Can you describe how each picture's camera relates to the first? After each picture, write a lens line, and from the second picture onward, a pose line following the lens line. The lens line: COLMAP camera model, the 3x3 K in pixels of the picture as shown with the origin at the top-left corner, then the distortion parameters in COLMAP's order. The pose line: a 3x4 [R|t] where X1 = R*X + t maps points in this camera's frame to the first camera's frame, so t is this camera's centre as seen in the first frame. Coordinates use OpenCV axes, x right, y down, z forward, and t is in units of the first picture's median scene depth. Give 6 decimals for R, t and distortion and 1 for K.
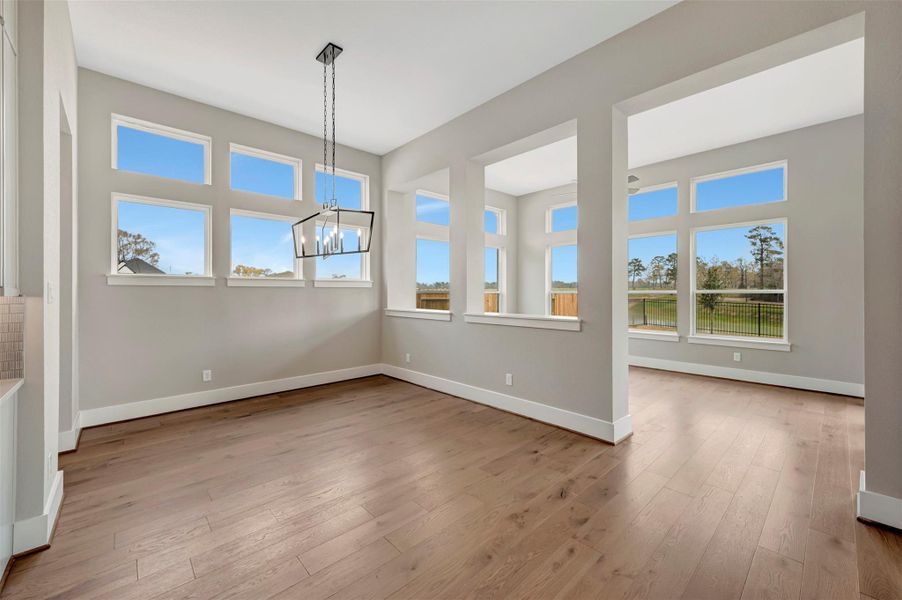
lens RADIAL K [[356.2, 0, 454.4], [0, 356.2, 293.6], [0, 0, 1]] dist [-0.001030, -0.000094]
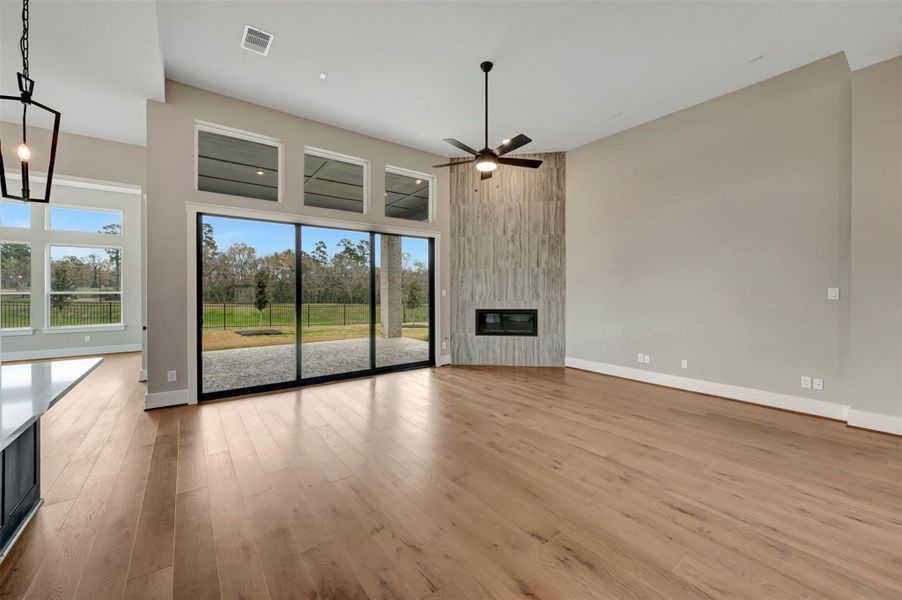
lens RADIAL K [[356.2, 0, 454.4], [0, 356.2, 293.6], [0, 0, 1]] dist [-0.001030, -0.000094]
pose [[0.101066, -0.003085, 0.994875, -0.288591], [0.001942, 0.999994, 0.002904, -0.003092], [-0.994878, 0.001639, 0.101071, -0.368827]]
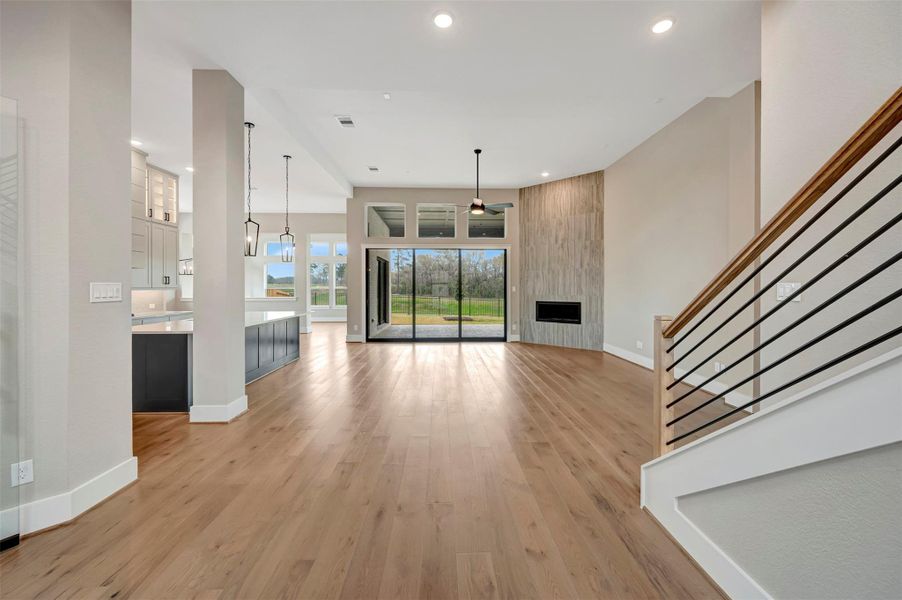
lens RADIAL K [[356.2, 0, 454.4], [0, 356.2, 293.6], [0, 0, 1]] dist [-0.001030, -0.000094]
pose [[0.652107, -0.009240, 0.758071, -0.431200], [-0.001124, 0.999913, 0.013155, -0.001842], [-0.758126, -0.009431, 0.652040, -0.807819]]
